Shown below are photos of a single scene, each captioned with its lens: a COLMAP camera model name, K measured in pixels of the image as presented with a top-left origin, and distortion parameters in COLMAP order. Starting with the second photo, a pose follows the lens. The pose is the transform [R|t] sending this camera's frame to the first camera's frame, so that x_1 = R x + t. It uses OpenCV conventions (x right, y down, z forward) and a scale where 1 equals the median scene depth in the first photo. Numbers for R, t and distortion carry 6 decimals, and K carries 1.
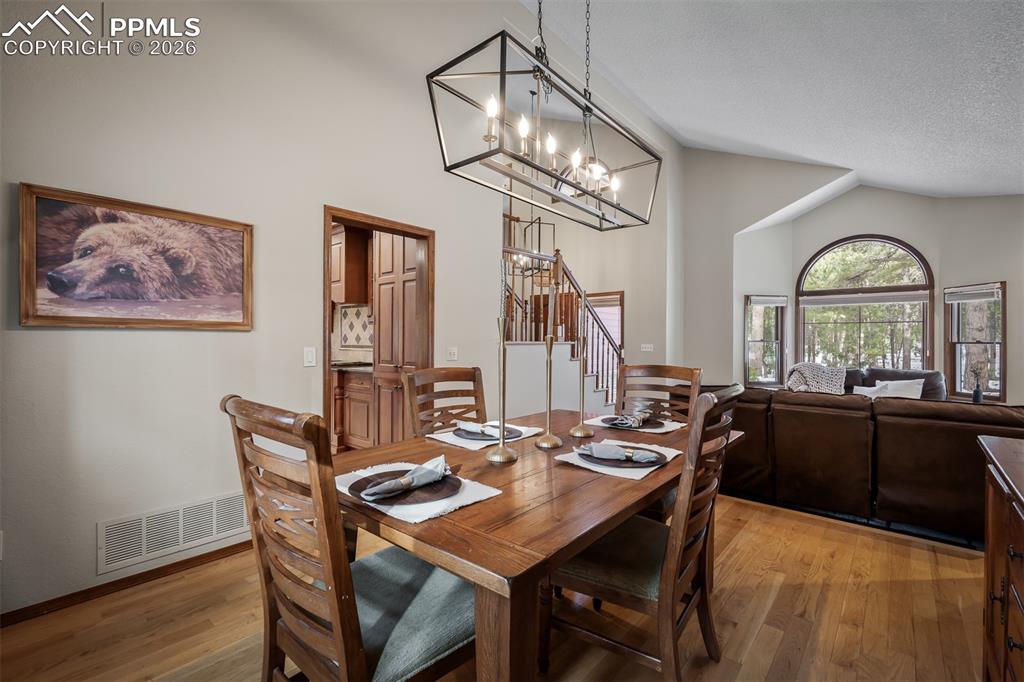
lens RADIAL K [[457.2, 0, 512.0], [0, 457.2, 341.0], [0, 0, 1]] dist [-0.002491, -0.000323]
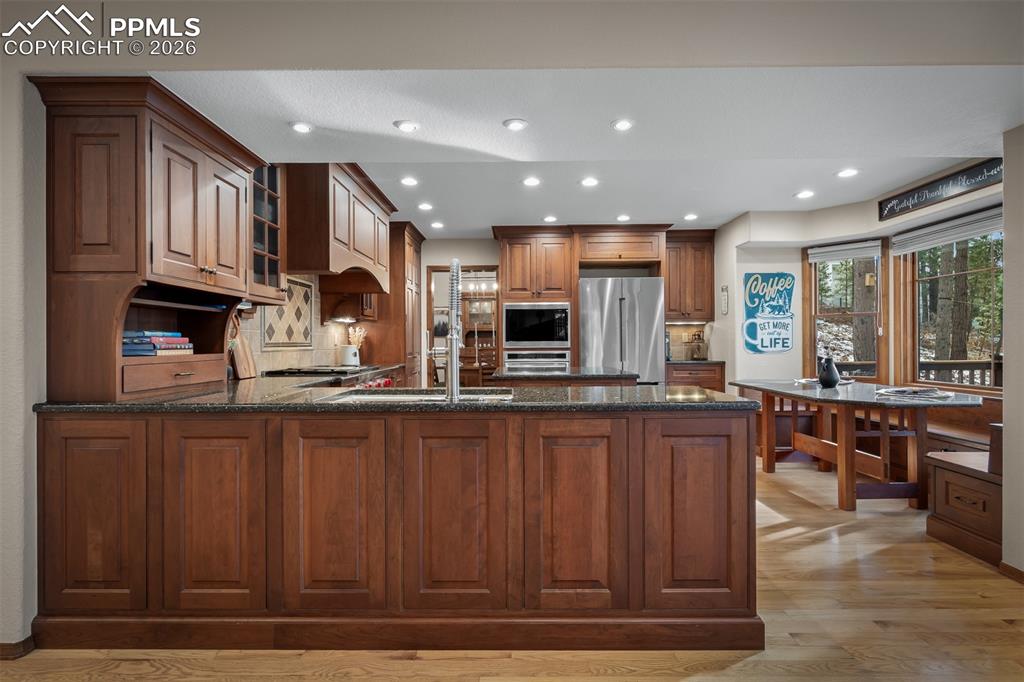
lens RADIAL K [[495.1, 0, 512.0], [0, 495.1, 341.0], [0, 0, 1]] dist [-0.003173, -0.000143]
pose [[-0.649535, 0.000789, 0.760331, -2.380897], [0.001220, 0.999999, 0.000005, 0.016548], [-0.760330, 0.000931, -0.649536, 2.714915]]
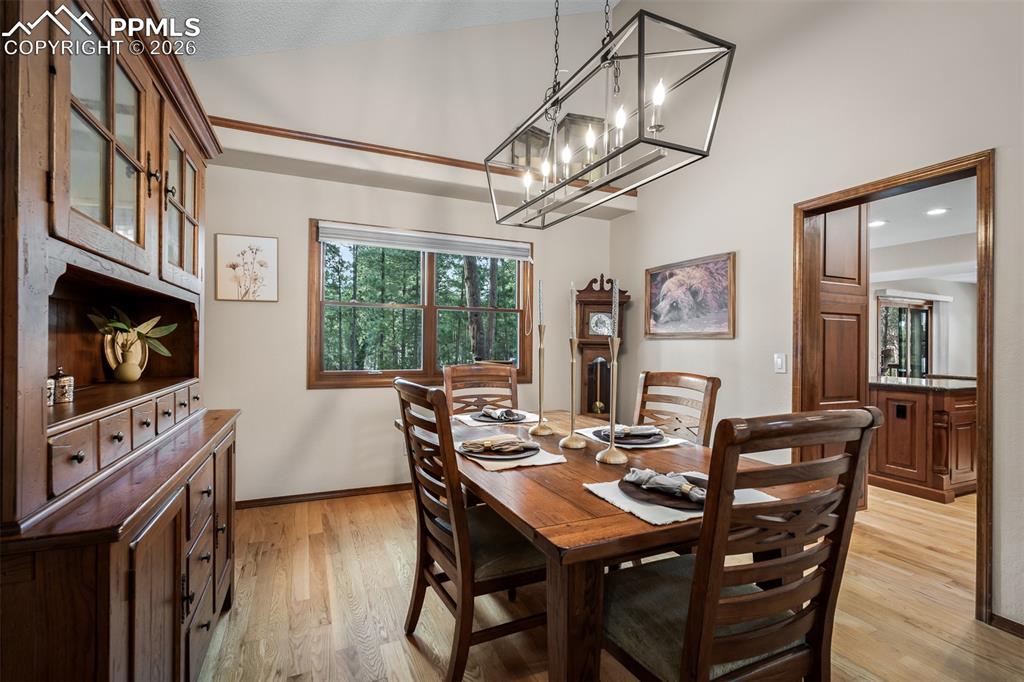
lens RADIAL K [[468.8, 0, 512.0], [0, 468.8, 341.0], [0, 0, 1]] dist [0.000557, -0.000018]
pose [[-0.427059, -0.012019, -0.904144, 0.830192], [-0.012373, 0.999896, -0.007448, 0.000917], [0.904139, 0.008007, -0.427163, 1.024986]]
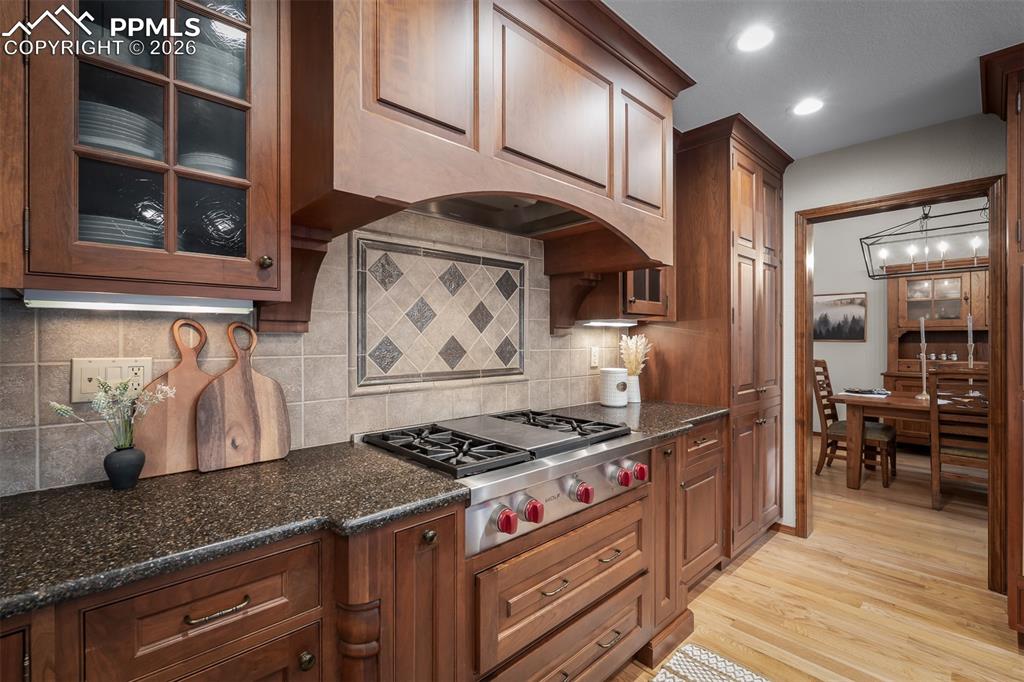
lens RADIAL K [[452.6, 0, 512.0], [0, 452.6, 341.0], [0, 0, 1]] dist [-0.000359, -0.000002]
pose [[0.102576, -0.010582, 0.994669, -1.494846], [0.000858, 0.999944, 0.010549, -0.037954], [-0.994725, -0.000228, 0.102579, 2.063000]]
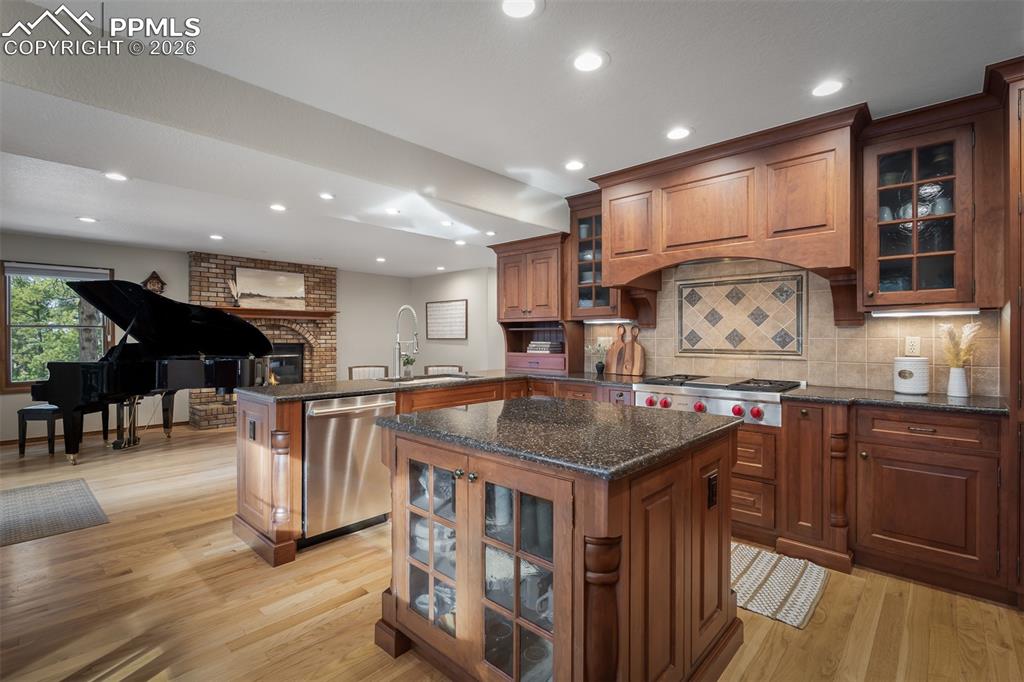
lens RADIAL K [[470.4, 0, 512.0], [0, 470.4, 341.0], [0, 0, 1]] dist [0.000763, 0.000112]
pose [[0.999491, -0.003116, -0.031751, -1.349068], [0.003319, 0.999974, 0.006346, -0.013994], [0.031731, -0.006448, 0.999476, 0.874292]]
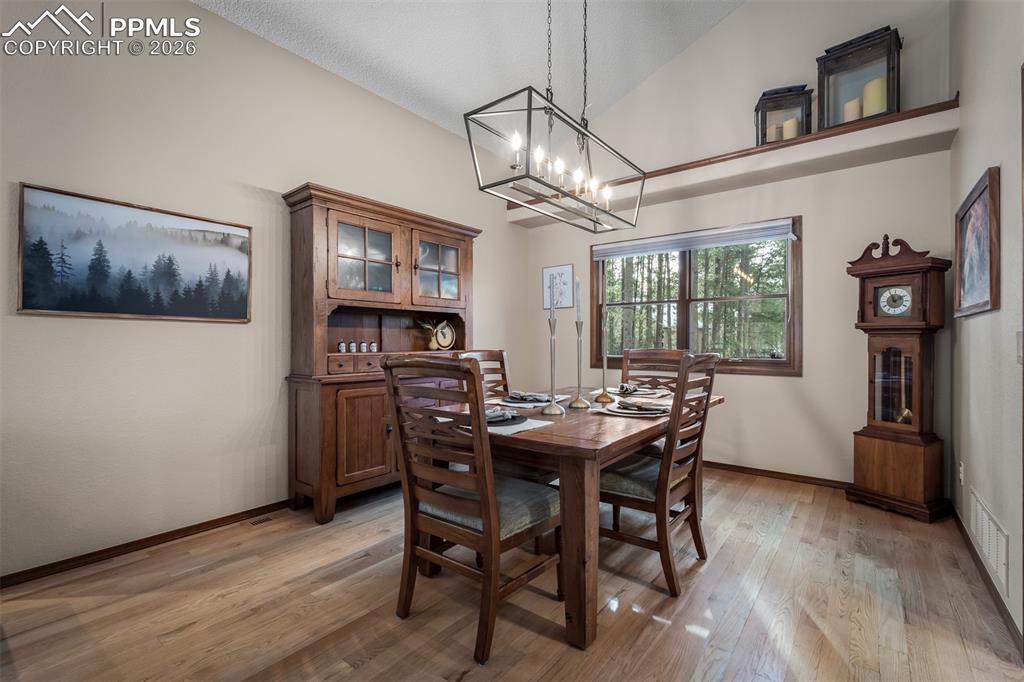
lens RADIAL K [[452.6, 0, 512.0], [0, 452.6, 341.0], [0, 0, 1]] dist [-0.000359, -0.000002]
pose [[-0.998746, -0.002911, -0.049983, 0.254143], [-0.002742, 0.999990, -0.003460, 0.036100], [0.049993, -0.003319, -0.998744, 1.745342]]
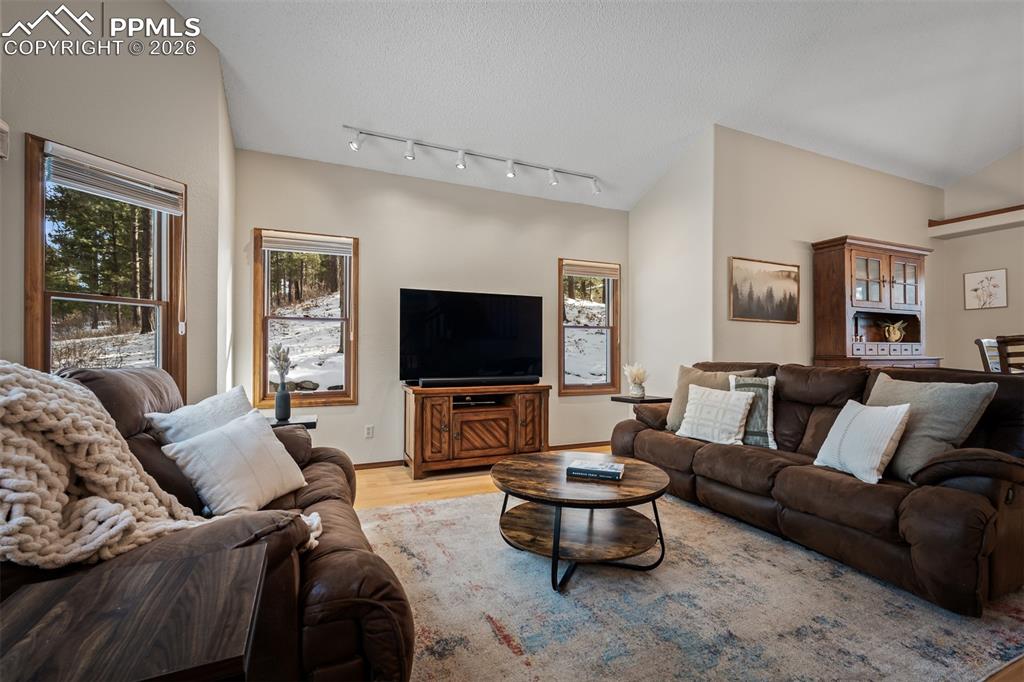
lens RADIAL K [[457.2, 0, 512.0], [0, 457.2, 341.0], [0, 0, 1]] dist [-0.002491, -0.000323]
pose [[-0.907595, 0.000802, 0.419845, 1.129301], [-0.007303, 0.999817, -0.017696, 0.103693], [-0.419782, -0.019126, -0.907423, 2.793601]]
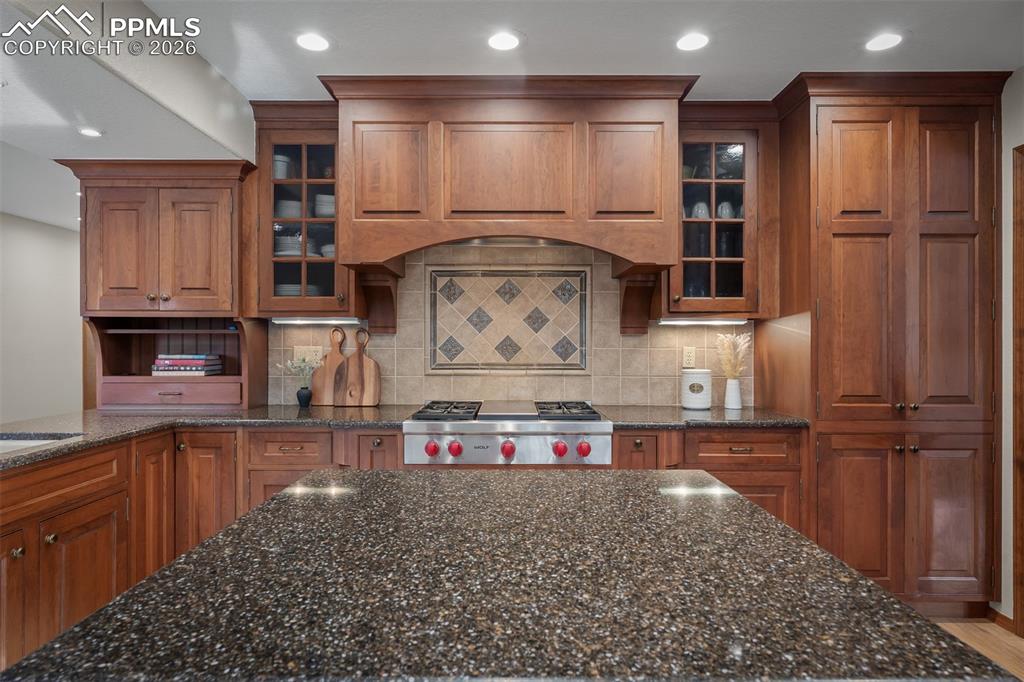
lens RADIAL K [[592.5, 0, 512.0], [0, 592.5, 341.0], [0, 0, 1]] dist [-0.000877, -0.000417]
pose [[0.753684, -0.000779, 0.657237, -1.581086], [0.001693, 0.999998, -0.000756, -0.025936], [-0.657235, 0.001682, 0.753684, 1.277629]]
